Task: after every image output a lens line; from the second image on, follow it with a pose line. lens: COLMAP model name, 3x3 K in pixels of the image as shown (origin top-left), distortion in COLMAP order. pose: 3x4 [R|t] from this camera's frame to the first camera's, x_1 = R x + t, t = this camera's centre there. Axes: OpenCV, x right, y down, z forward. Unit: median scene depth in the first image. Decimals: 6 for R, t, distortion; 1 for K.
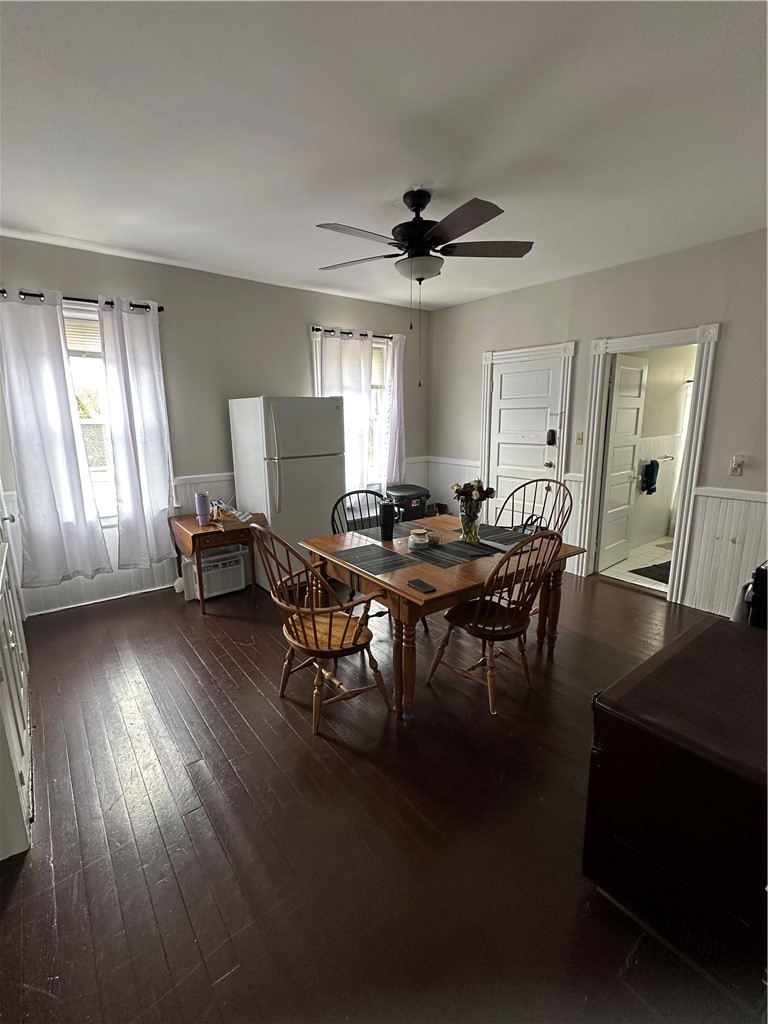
lens RADIAL K [[455.3, 0, 383.9], [0, 455.3, 510.6], [0, 0, 1]] dist [-0.000334, 0.000011]
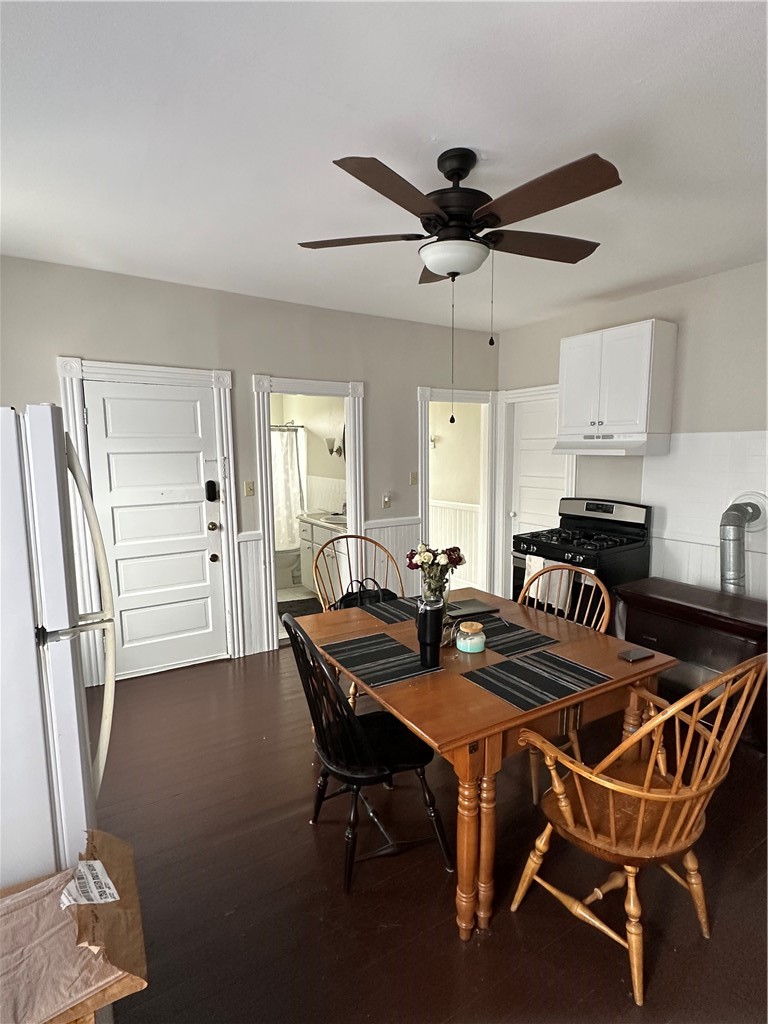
lens RADIAL K [[513.4, 0, 382.7], [0, 513.4, 517.7], [0, 0, 1]] dist [-0.000974, -0.000269]
pose [[0.111577, -0.127351, 0.985562, -0.460502], [0.207164, 0.972946, 0.102267, -0.149728], [-0.971923, 0.192762, 0.134941, 0.635389]]
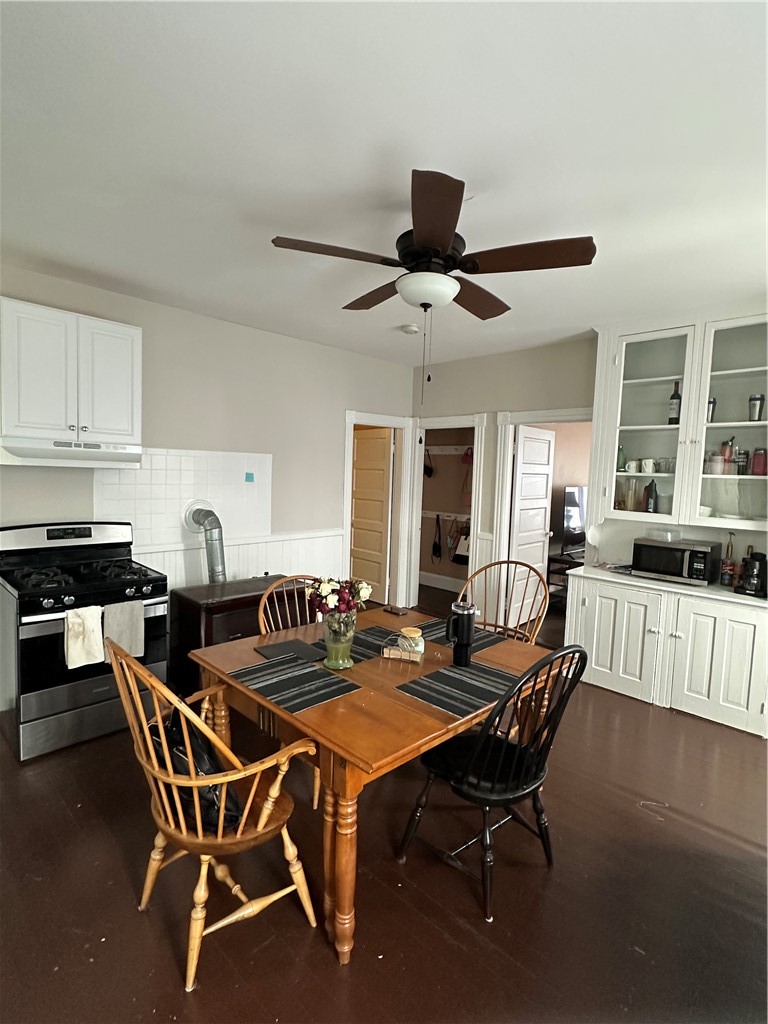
lens RADIAL K [[513.4, 0, 391.6], [0, 513.4, 515.3], [0, 0, 1]] dist [-0.000974, -0.000269]
pose [[-0.991014, -0.016459, -0.132741, 0.148190], [-0.054182, 0.956730, 0.285887, -0.254188], [0.122292, 0.290511, -0.949025, 1.136096]]
